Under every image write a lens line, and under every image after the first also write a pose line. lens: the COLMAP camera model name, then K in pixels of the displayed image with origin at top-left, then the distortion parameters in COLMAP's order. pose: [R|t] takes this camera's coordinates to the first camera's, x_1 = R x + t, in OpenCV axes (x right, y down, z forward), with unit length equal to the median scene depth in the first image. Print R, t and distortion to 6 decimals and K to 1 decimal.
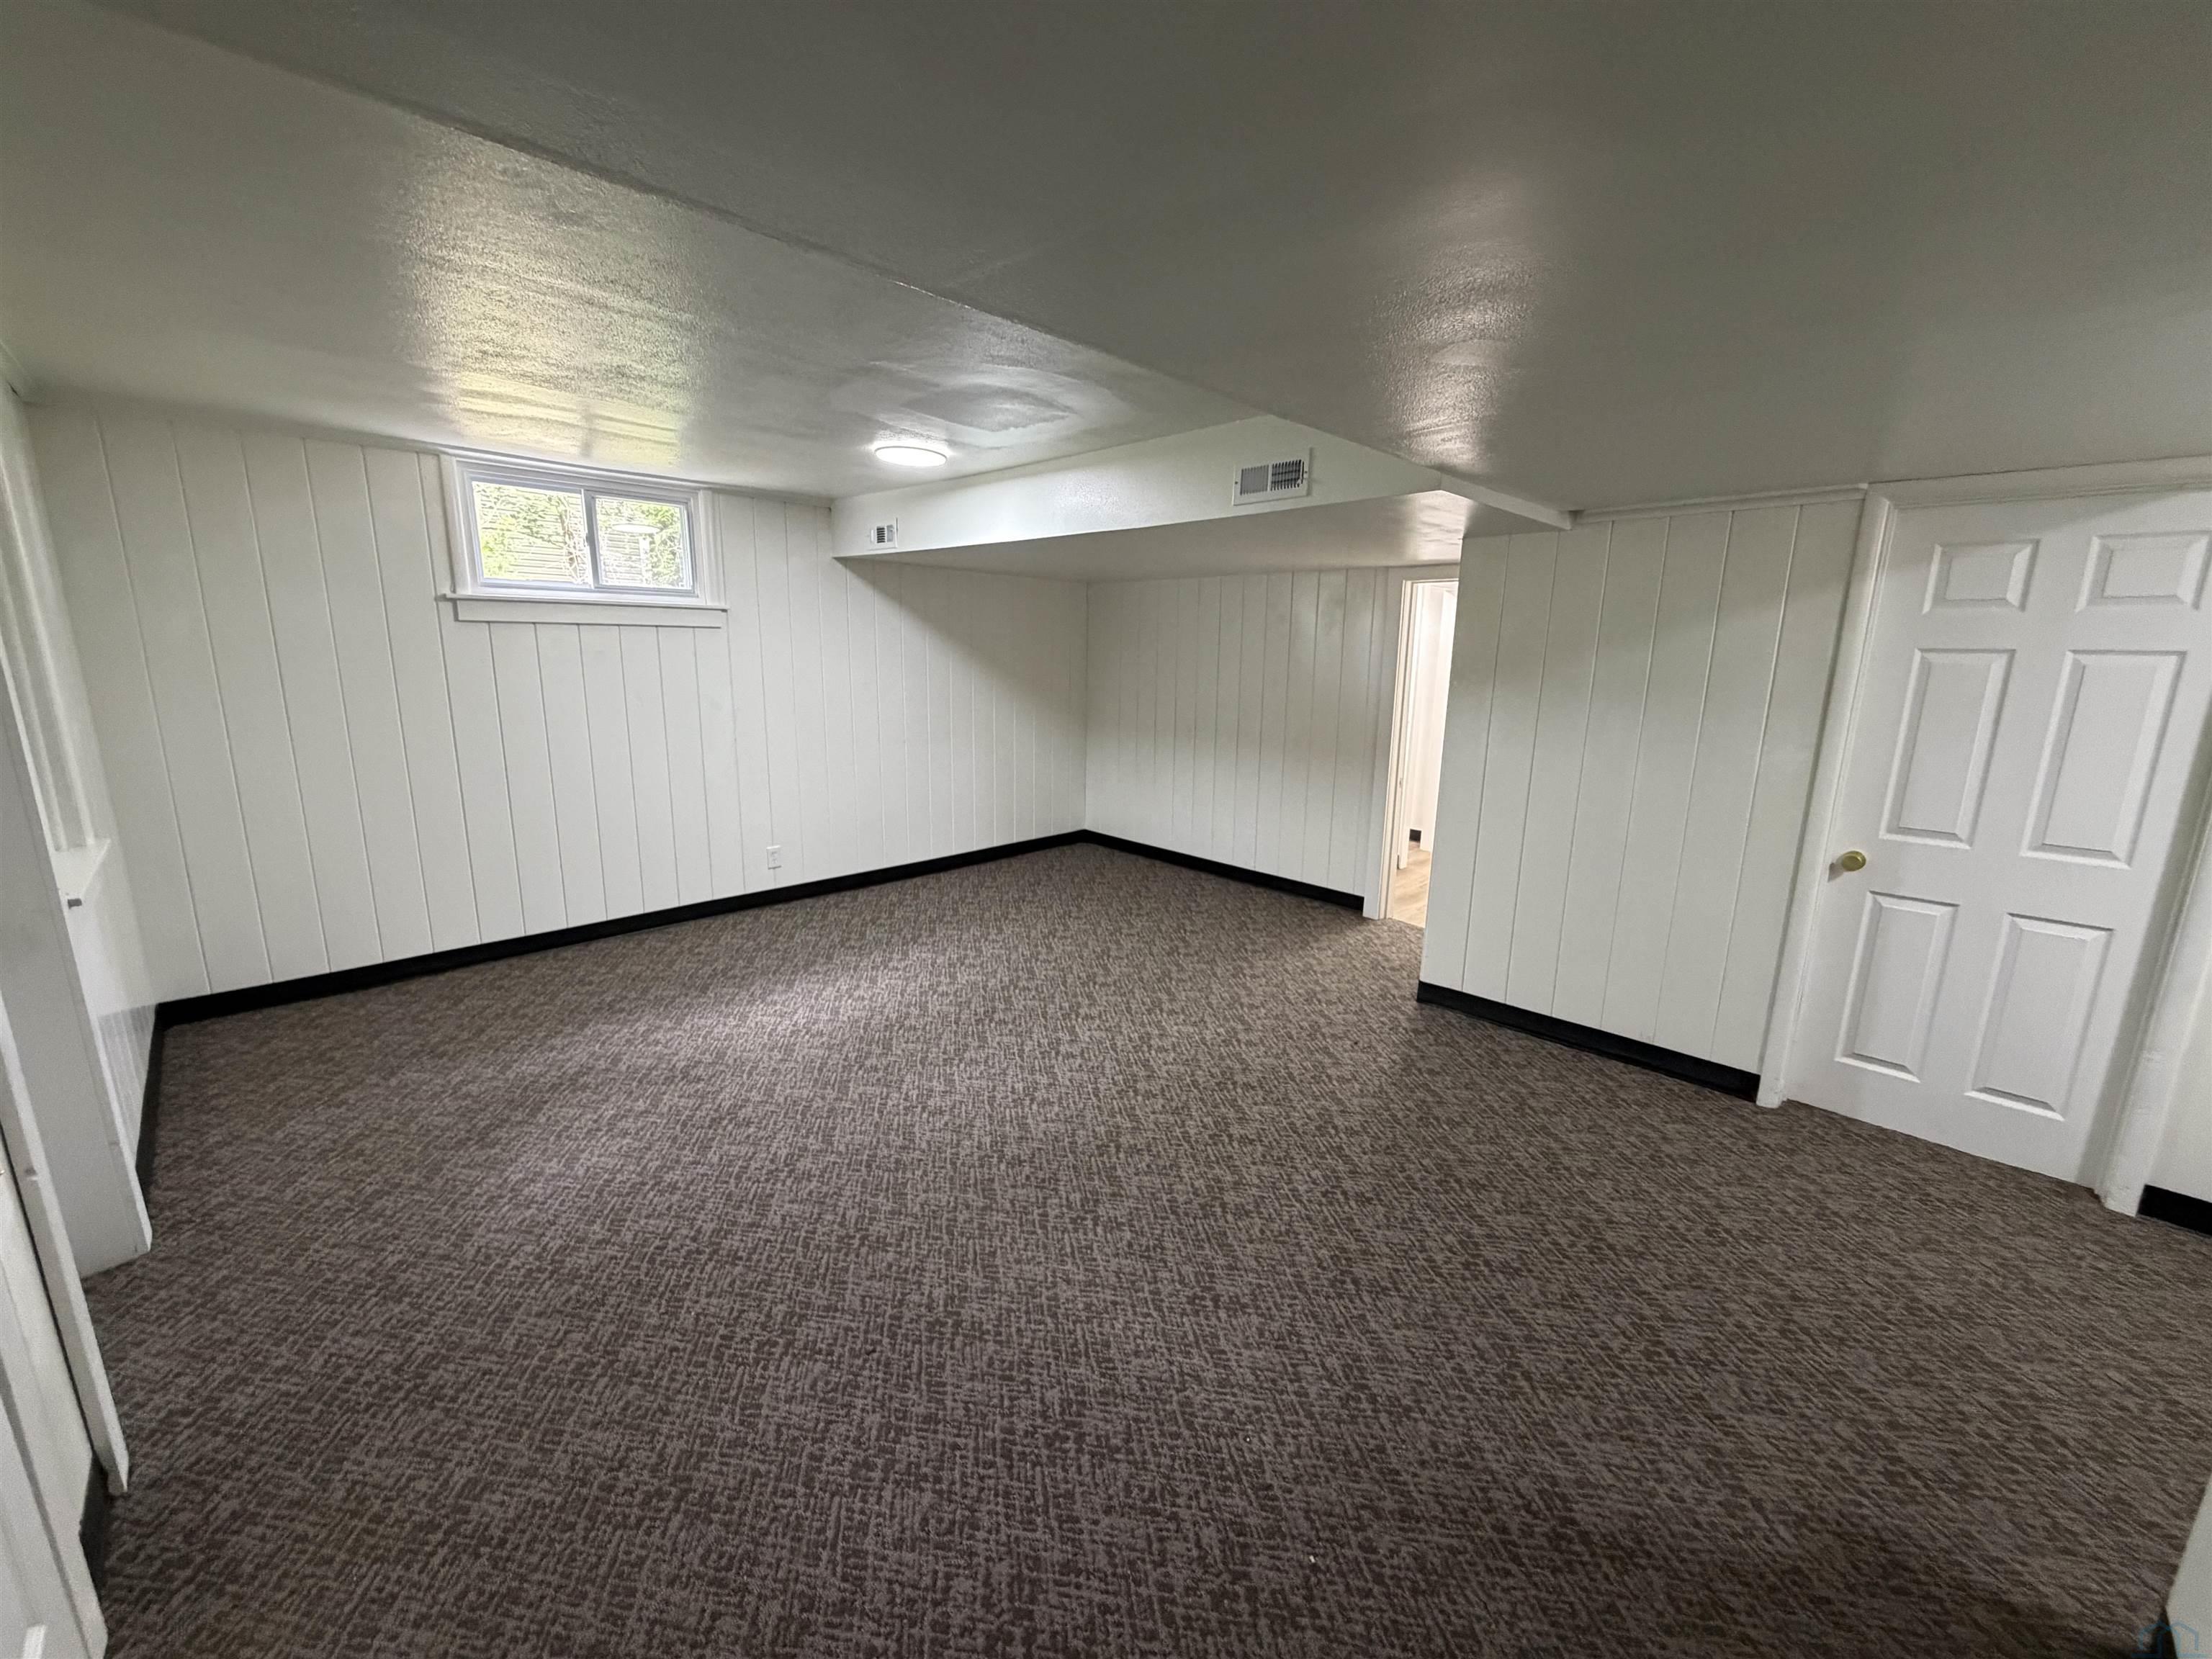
lens RADIAL K [[878.4, 0, 1101.7], [0, 878.4, 827.5], [0, 0, 1]] dist [0.001145, -0.000152]
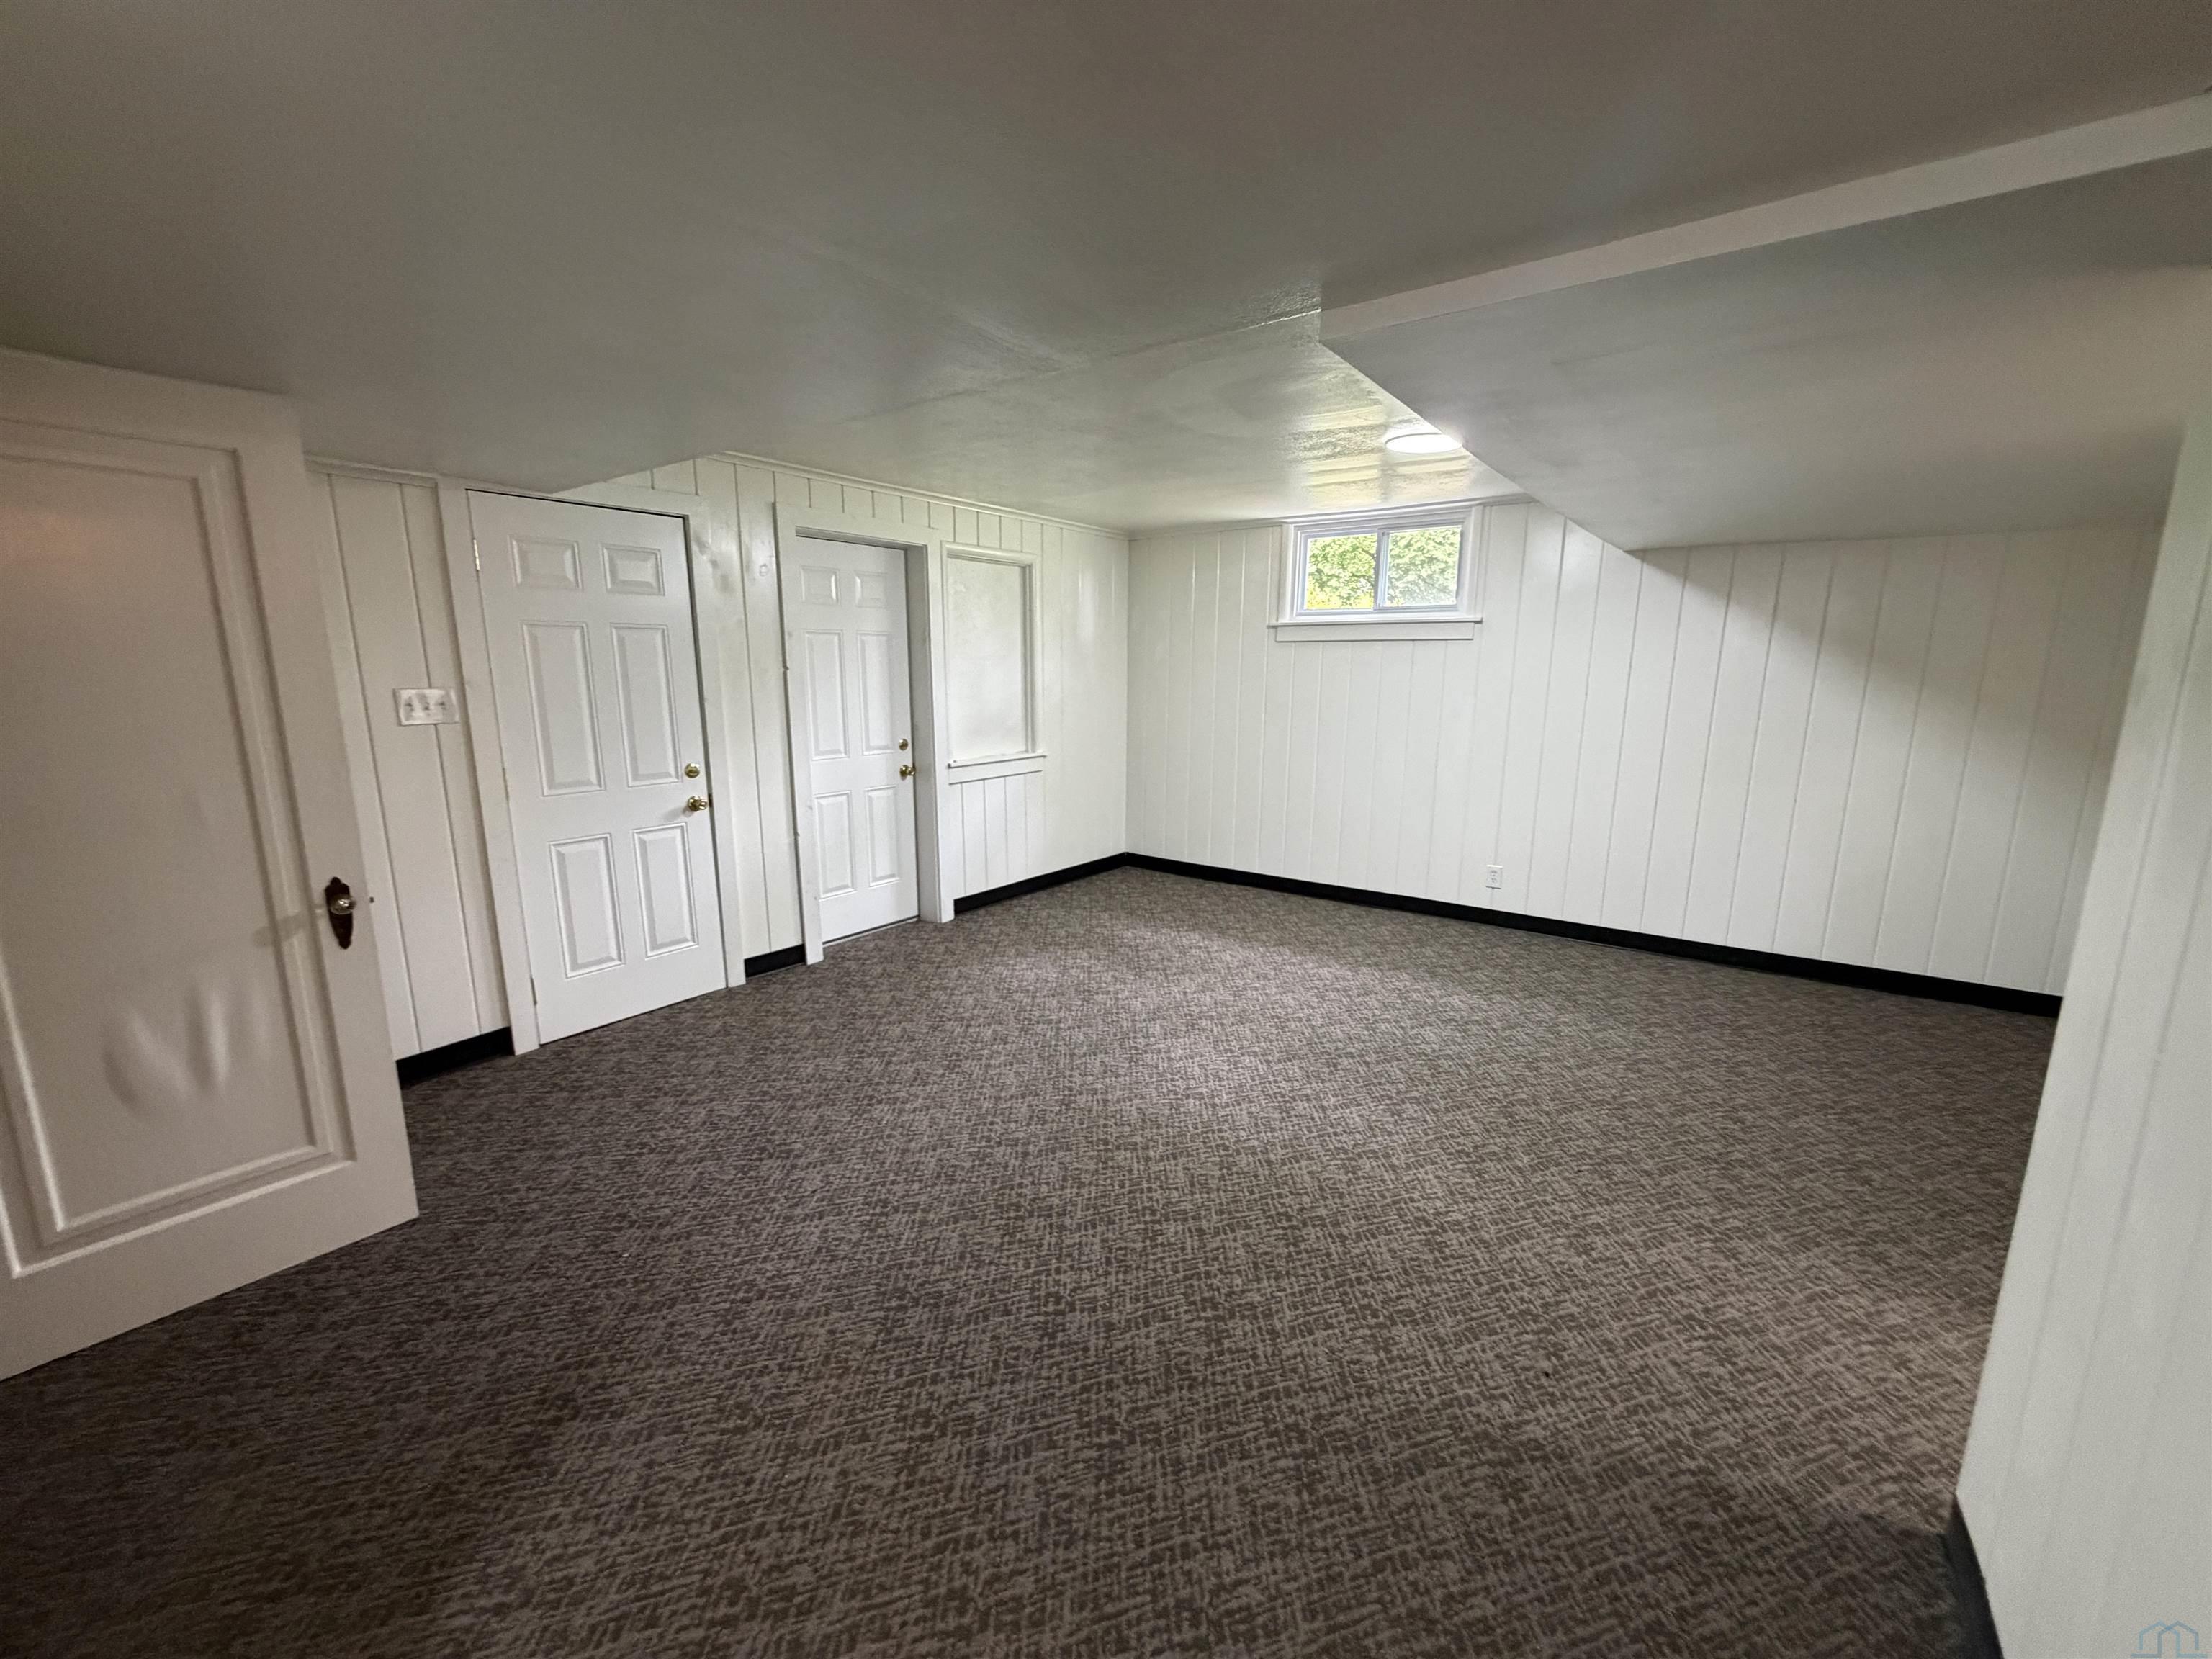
lens RADIAL K [[878.4, 0, 1101.7], [0, 878.4, 827.5], [0, 0, 1]] dist [0.001145, -0.000152]
pose [[0.150806, 0.167797, -0.974219, 0.715202], [-0.203127, 0.969721, 0.135579, -0.090441], [0.967469, 0.177444, 0.180324, 0.594388]]
